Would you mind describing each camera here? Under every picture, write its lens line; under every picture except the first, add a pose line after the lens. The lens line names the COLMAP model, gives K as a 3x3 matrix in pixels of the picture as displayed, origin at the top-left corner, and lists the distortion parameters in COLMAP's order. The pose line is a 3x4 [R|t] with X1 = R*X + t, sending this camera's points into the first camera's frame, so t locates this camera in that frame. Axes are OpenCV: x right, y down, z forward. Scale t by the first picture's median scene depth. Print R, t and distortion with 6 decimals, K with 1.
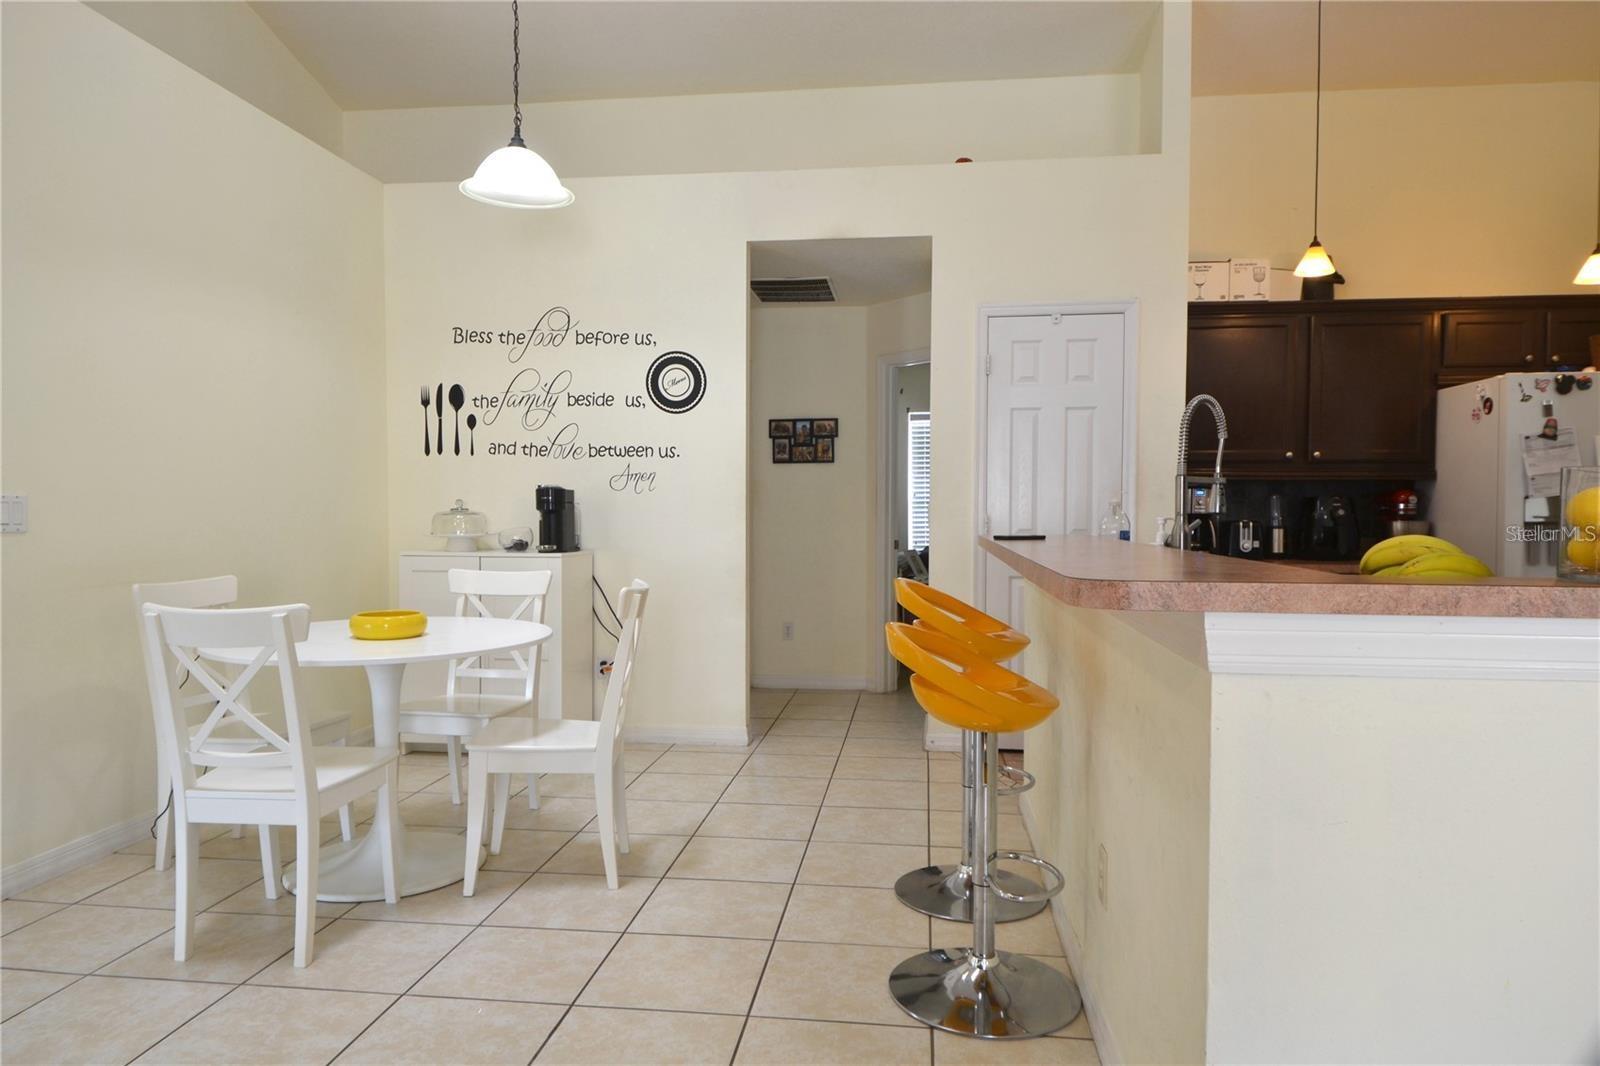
lens RADIAL K [[1021.9, 0, 797.0], [0, 1021.9, 548.1], [0, 0, 1]] dist [0.046249, -0.058249]
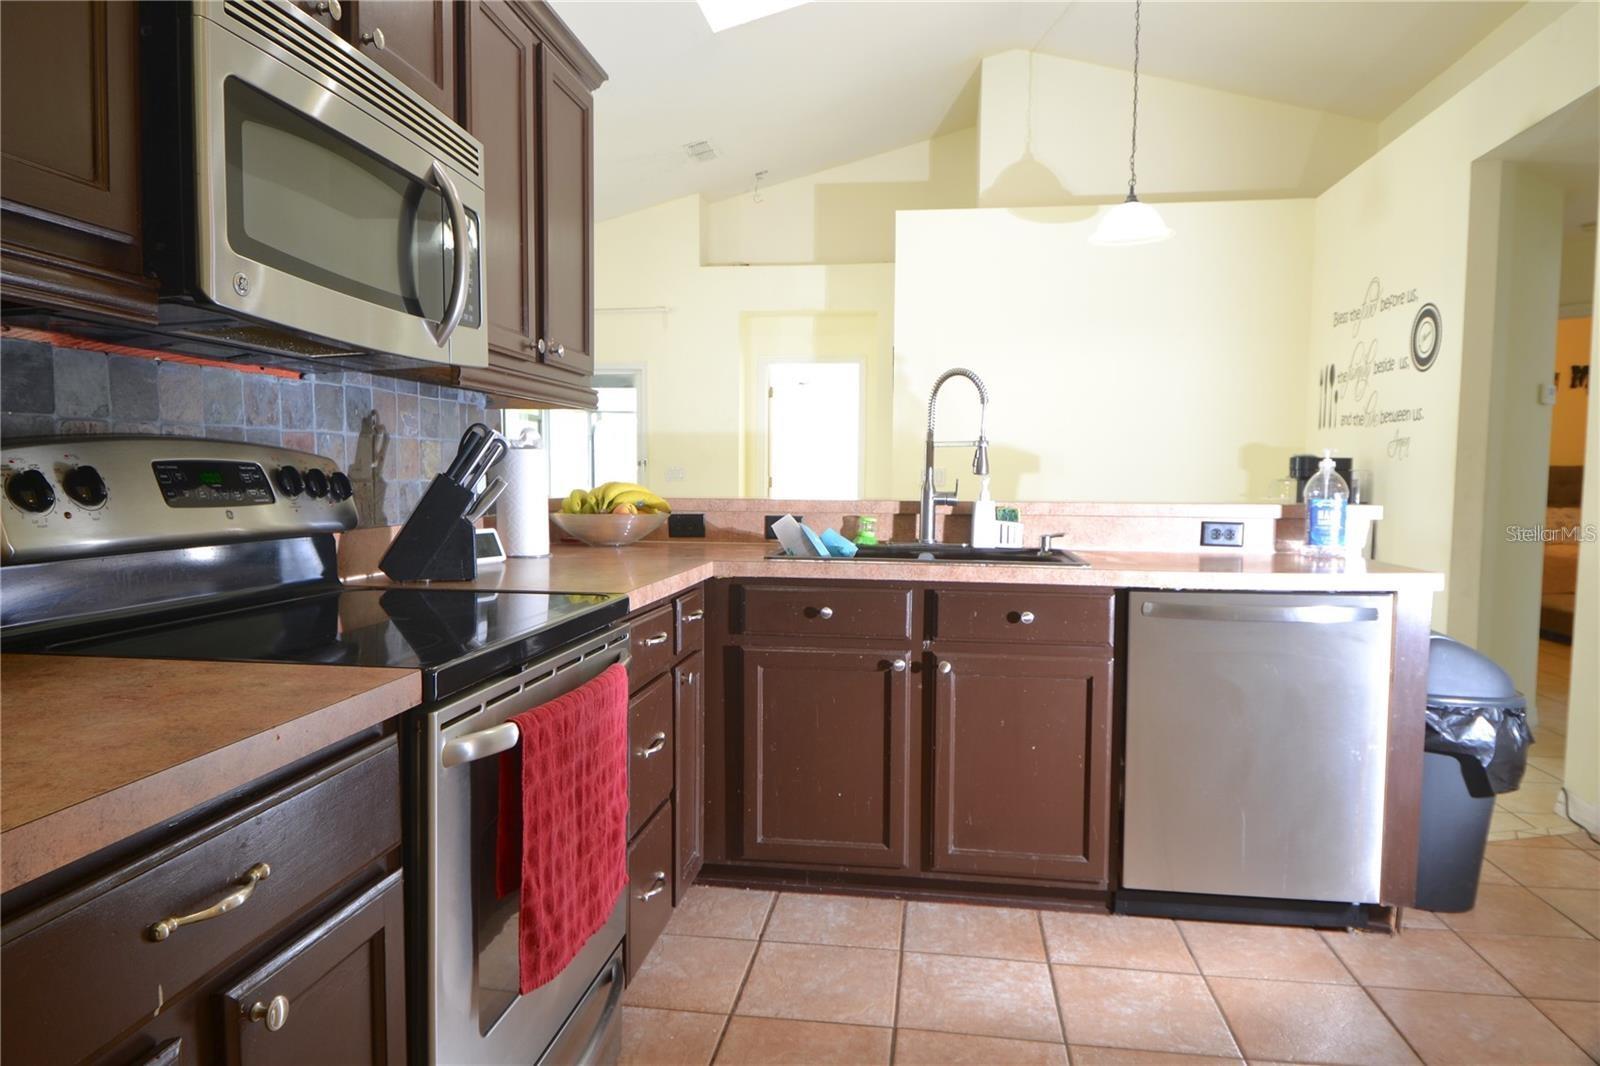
lens RADIAL K [[1021.9, 0, 797.0], [0, 1021.9, 548.1], [0, 0, 1]] dist [0.046249, -0.058249]
pose [[-0.021598, 0.068835, -0.997394, 0.822840], [-0.046965, 0.996456, 0.069787, -0.011915], [0.998663, 0.048350, -0.018288, 0.460414]]
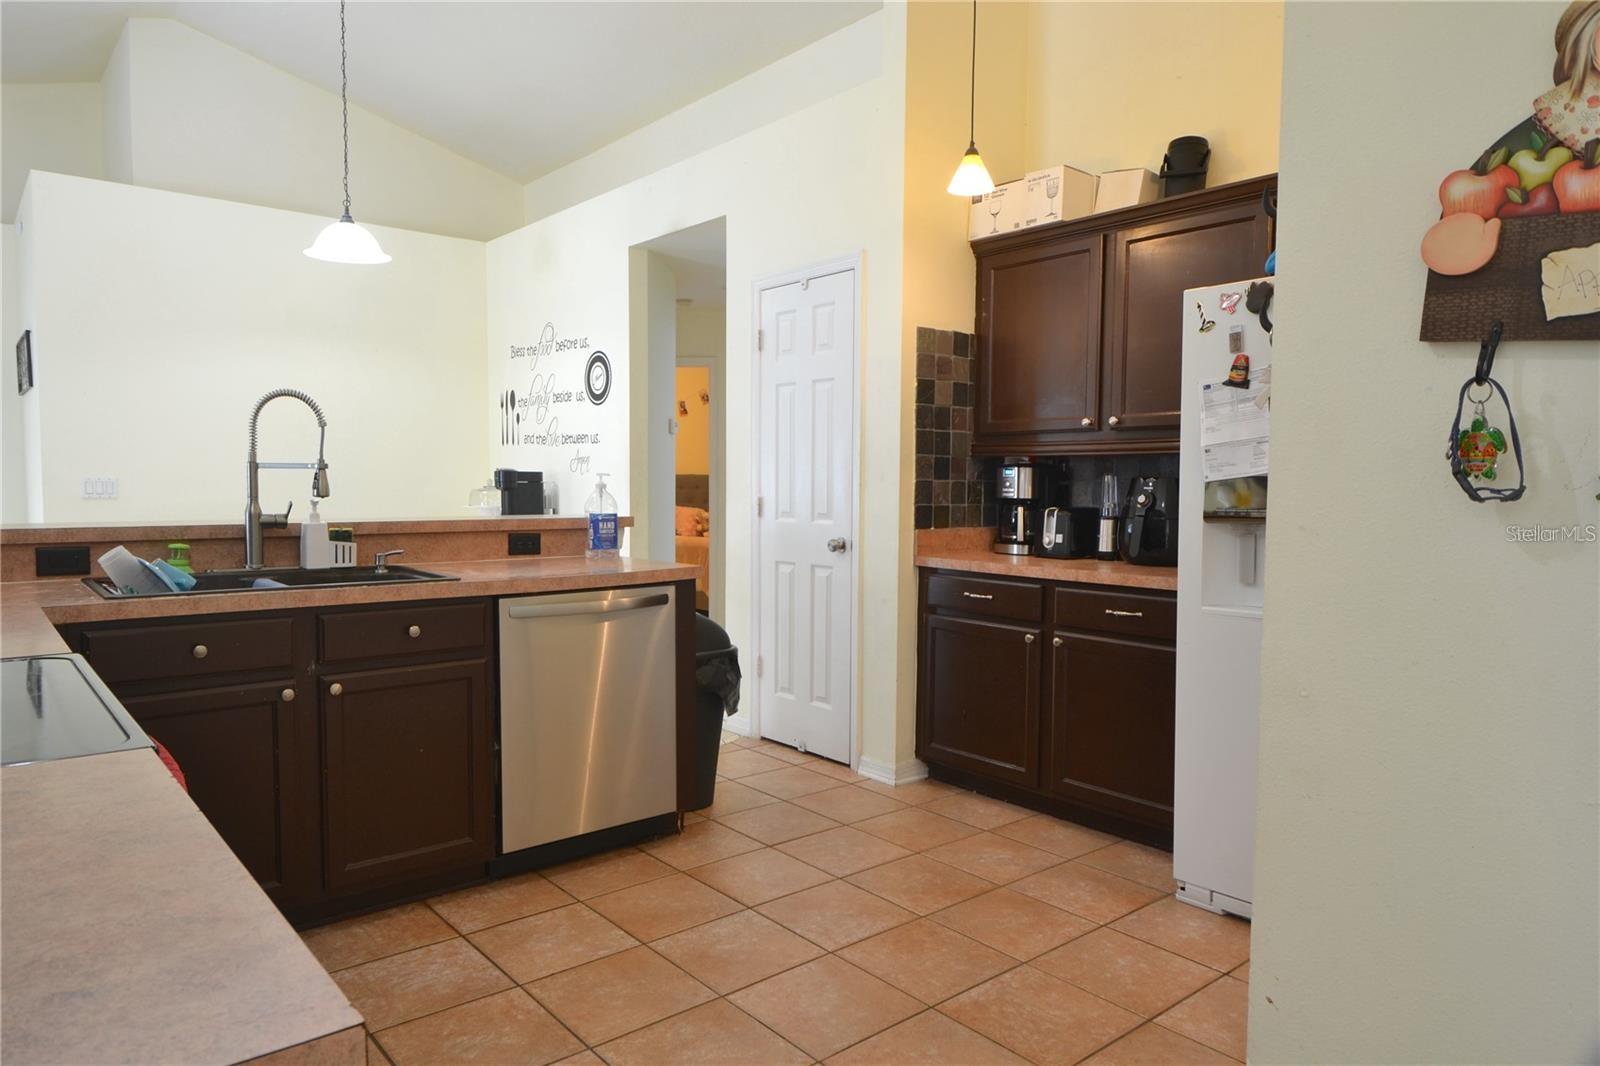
lens RADIAL K [[1021.9, 0, 797.0], [0, 1021.9, 548.1], [0, 0, 1]] dist [0.046249, -0.058249]
pose [[0.729740, 0.047391, -0.682080, 0.840041], [-0.031370, 0.998865, 0.035840, -0.018309], [0.683005, -0.004757, 0.730398, 0.304156]]
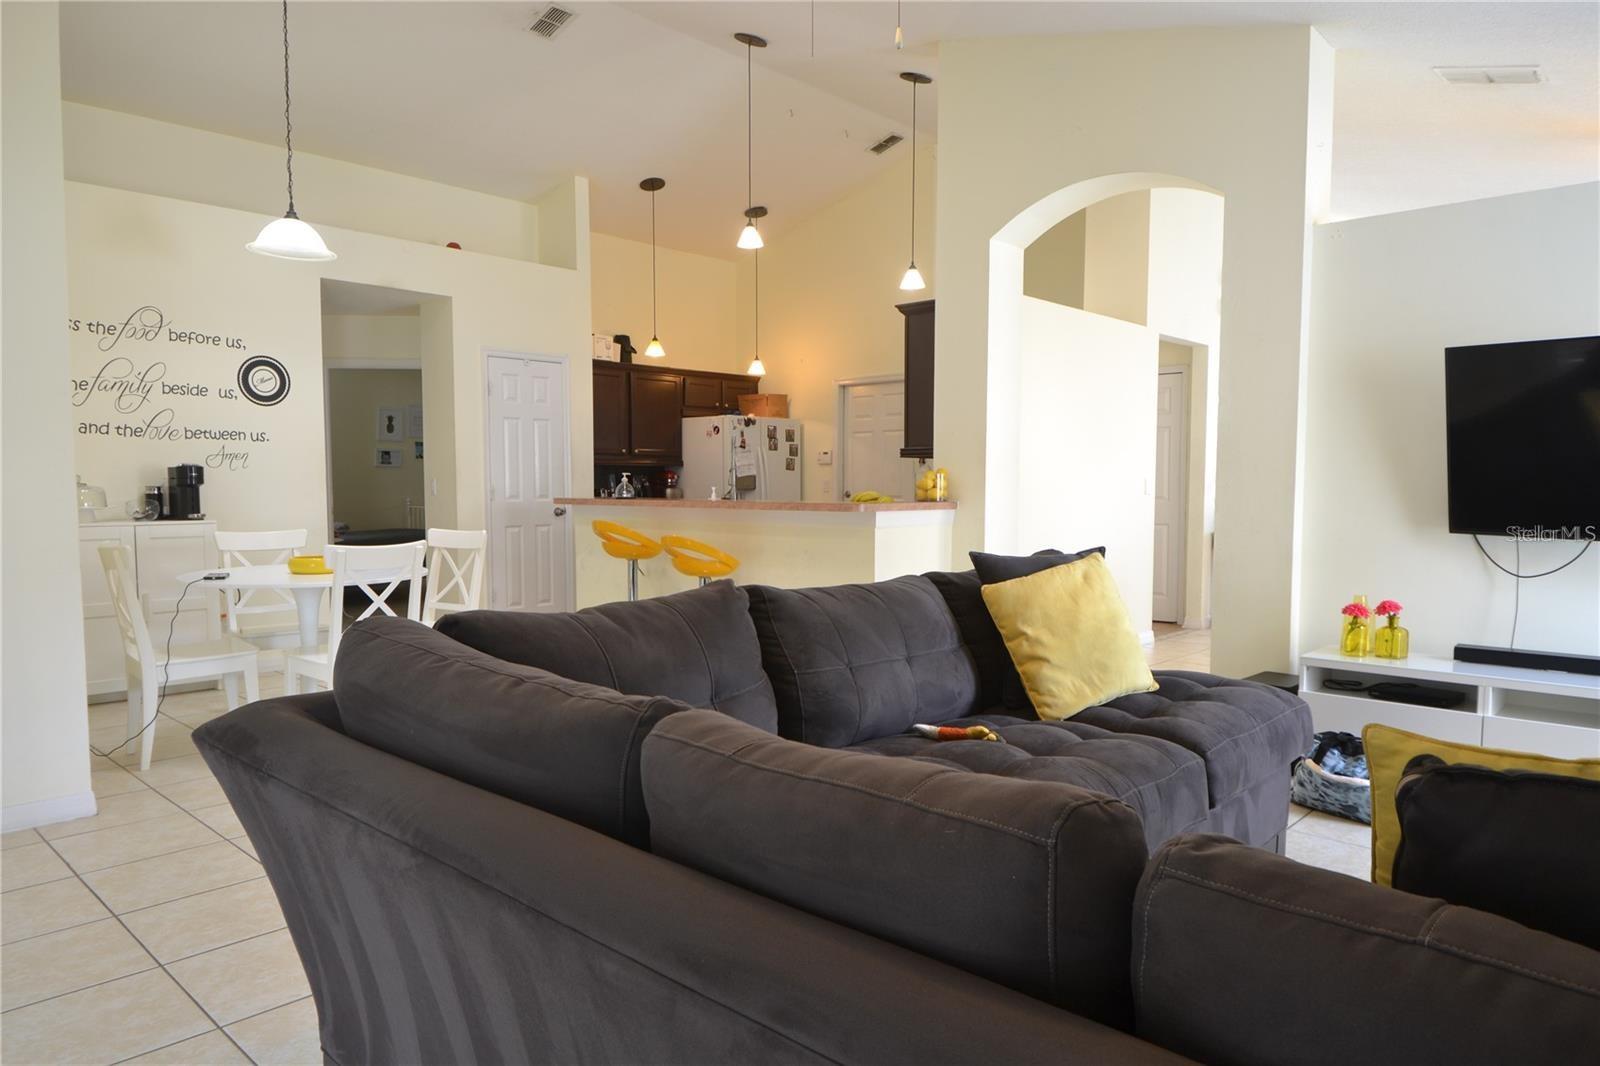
lens RADIAL K [[1021.9, 0, 797.0], [0, 1021.9, 548.1], [0, 0, 1]] dist [0.046249, -0.058249]
pose [[0.592276, -0.054645, 0.803880, -0.746426], [0.032121, 0.998506, 0.044209, 0.006102], [-0.805095, -0.000363, 0.593146, -0.260618]]
